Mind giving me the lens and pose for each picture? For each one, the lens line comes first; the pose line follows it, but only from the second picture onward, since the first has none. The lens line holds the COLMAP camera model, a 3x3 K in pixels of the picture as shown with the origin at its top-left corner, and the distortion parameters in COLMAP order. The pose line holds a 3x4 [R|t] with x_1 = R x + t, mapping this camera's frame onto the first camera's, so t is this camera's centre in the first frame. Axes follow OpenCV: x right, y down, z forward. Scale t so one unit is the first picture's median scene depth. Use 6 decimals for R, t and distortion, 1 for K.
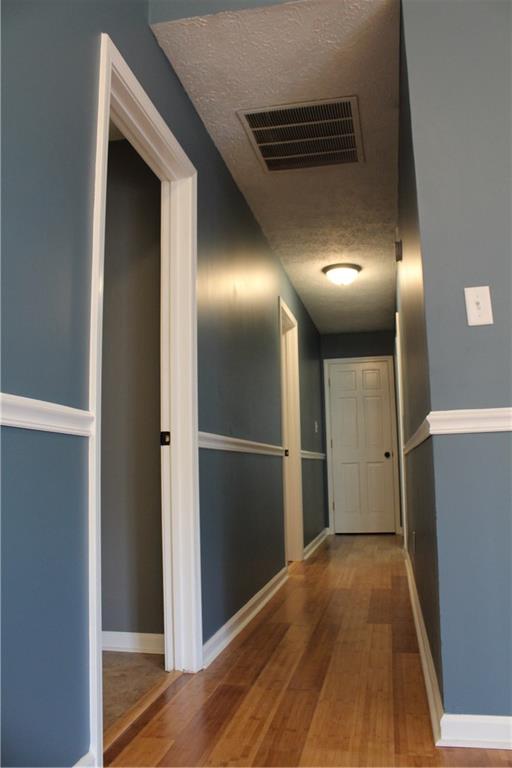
lens RADIAL K [[633.5, 0, 256.0], [0, 633.5, 384.0], [0, 0, 1]] dist [-0.173196, 0.158218]
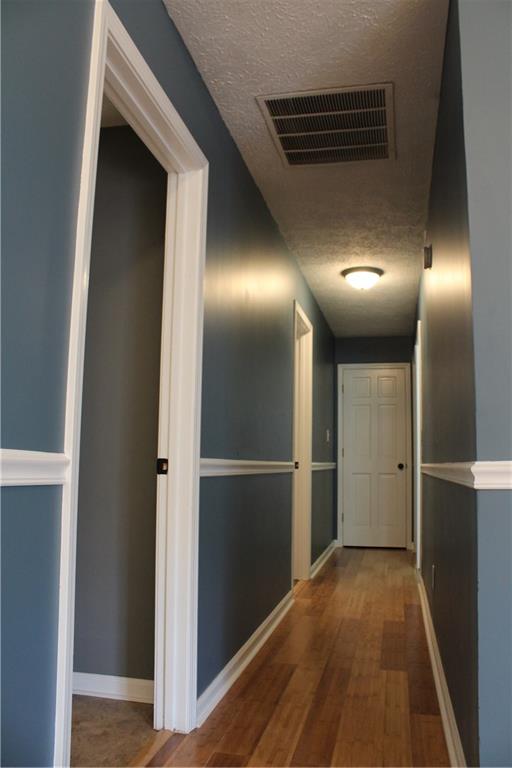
lens RADIAL K [[633.5, 0, 256.0], [0, 633.5, 384.0], [0, 0, 1]] dist [-0.173196, 0.158218]
pose [[0.999288, 0.034513, -0.015256, -0.003219], [-0.034369, 0.999363, 0.009641, -0.035310], [0.015579, -0.009110, 0.999837, 0.104758]]
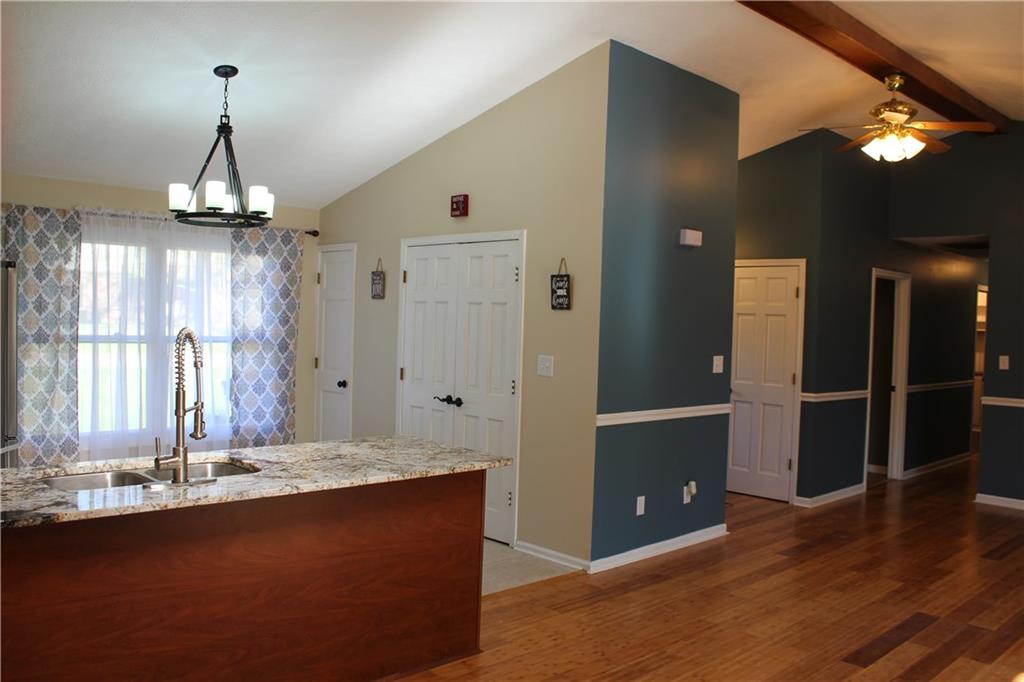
lens RADIAL K [[844.7, 0, 506.9], [0, 844.7, 347.2], [0, 0, 1]] dist [-0.173196, 0.158218]
pose [[0.819668, 0.065298, -0.569105, 0.378448], [0.030202, 0.987174, 0.156767, -0.543697], [0.572042, -0.145685, 0.807183, -2.139014]]
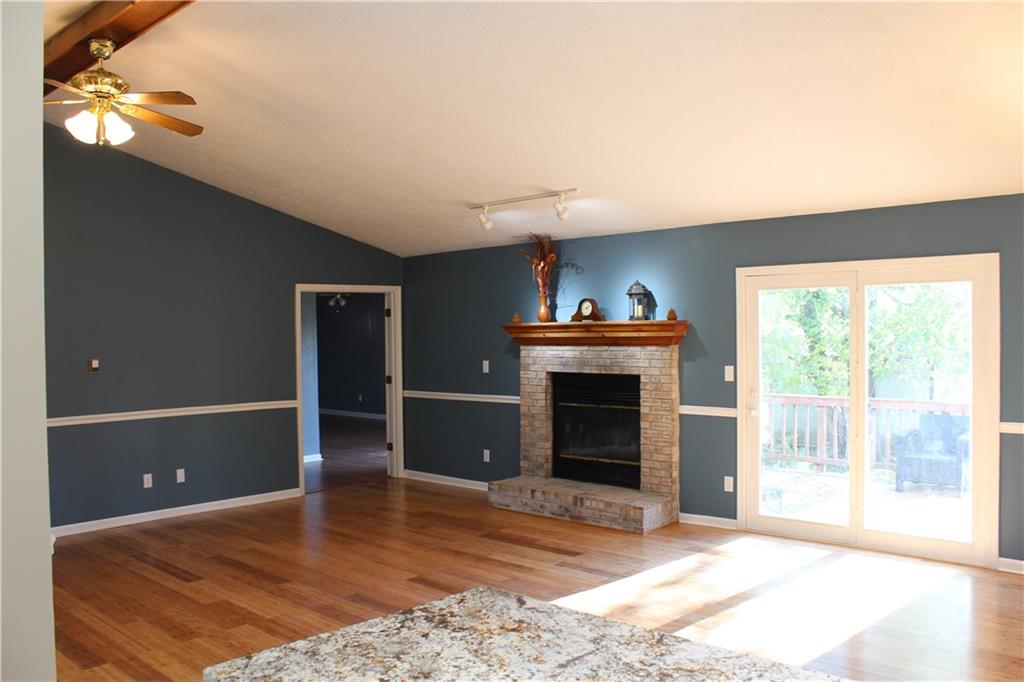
lens RADIAL K [[844.7, 0, 506.9], [0, 844.7, 347.2], [0, 0, 1]] dist [-0.173196, 0.158218]
pose [[0.520502, -0.002181, 0.853858, -0.905968], [-0.108858, 0.991667, 0.068892, -0.456725], [-0.846893, -0.128808, 0.515927, -1.547637]]
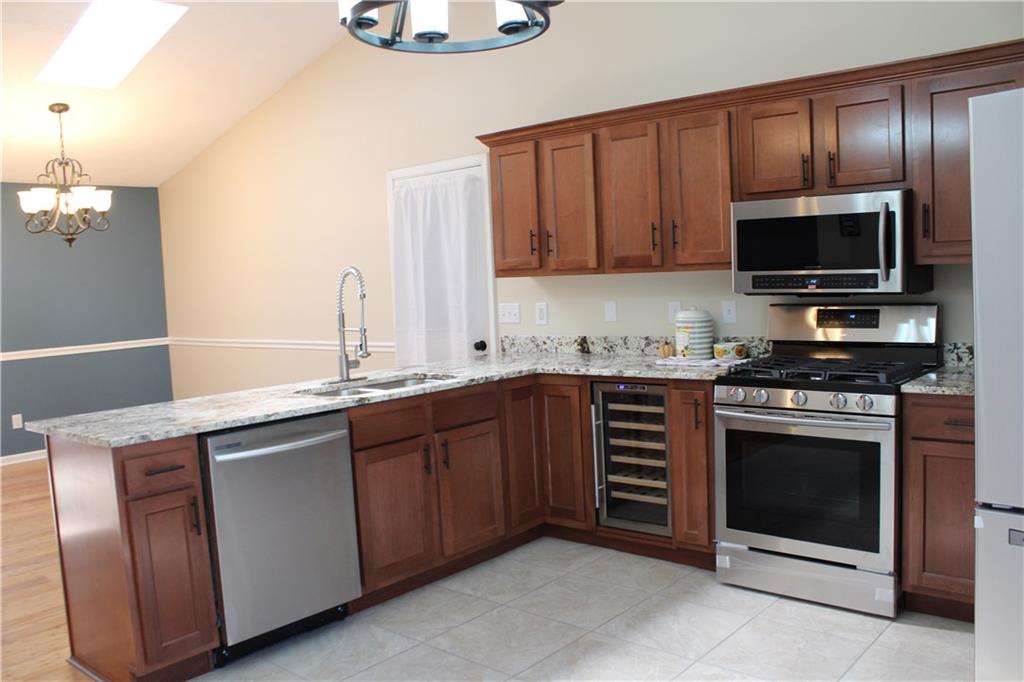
lens RADIAL K [[844.7, 0, 506.9], [0, 844.7, 347.2], [0, 0, 1]] dist [-0.173196, 0.158218]
pose [[-0.864923, 0.021578, 0.501440, -1.346513], [-0.000512, 0.999037, -0.043873, -0.247776], [-0.501904, -0.038203, -0.864079, -0.592027]]
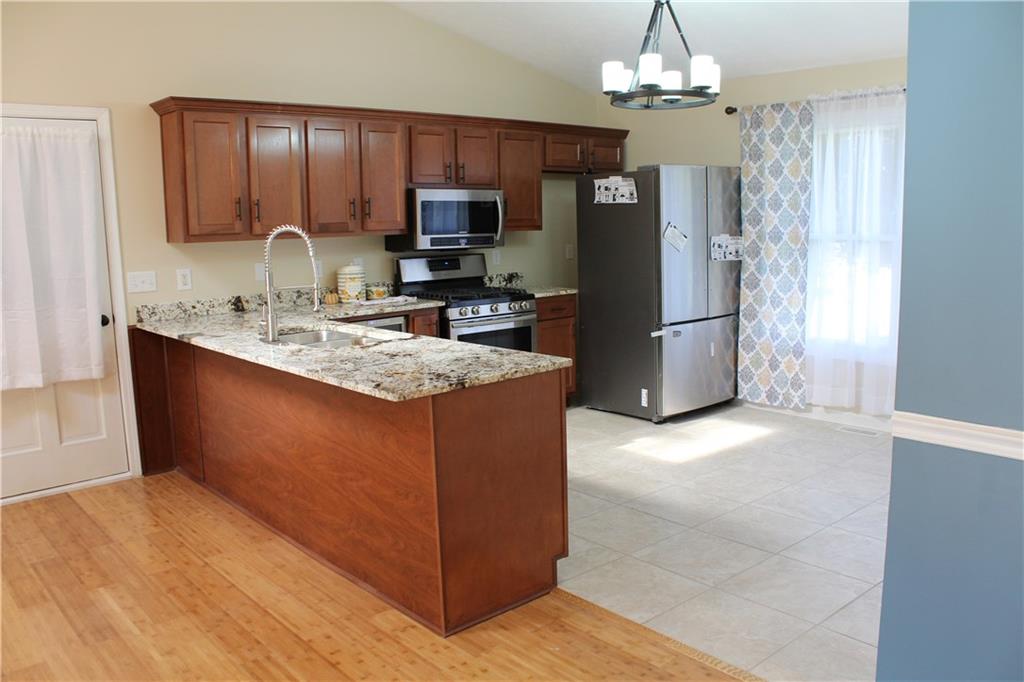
lens RADIAL K [[844.7, 0, 506.9], [0, 844.7, 347.2], [0, 0, 1]] dist [-0.173196, 0.158218]
pose [[-0.610096, 0.159061, -0.776198, 0.325880], [0.141737, 0.985750, 0.090597, -0.310062], [0.779547, -0.054743, -0.623947, -0.527945]]
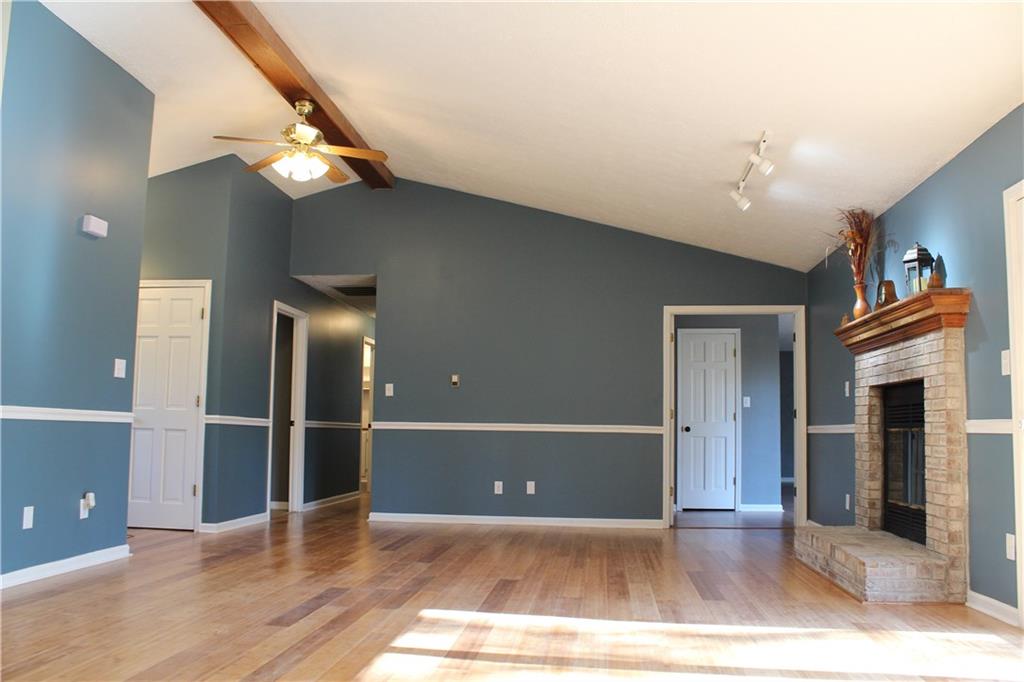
lens RADIAL K [[844.7, 0, 506.9], [0, 844.7, 347.2], [0, 0, 1]] dist [-0.173196, 0.158218]
pose [[0.994652, 0.046964, 0.091992, 0.347907], [-0.050069, 0.998241, 0.031739, -0.326676], [-0.090340, -0.036175, 0.995254, -2.141577]]
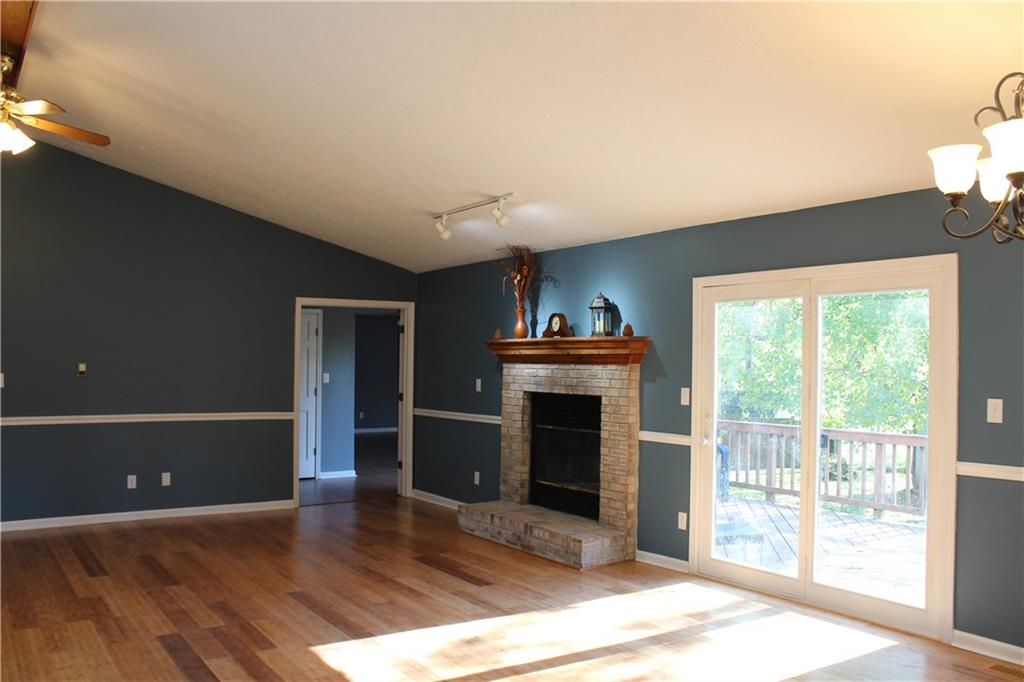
lens RADIAL K [[844.7, 0, 506.9], [0, 844.7, 347.2], [0, 0, 1]] dist [-0.173196, 0.158218]
pose [[0.689611, 0.042239, 0.722947, -0.440279], [-0.120030, 0.991156, 0.056586, -0.475676], [-0.714163, -0.125798, 0.688583, -1.957031]]
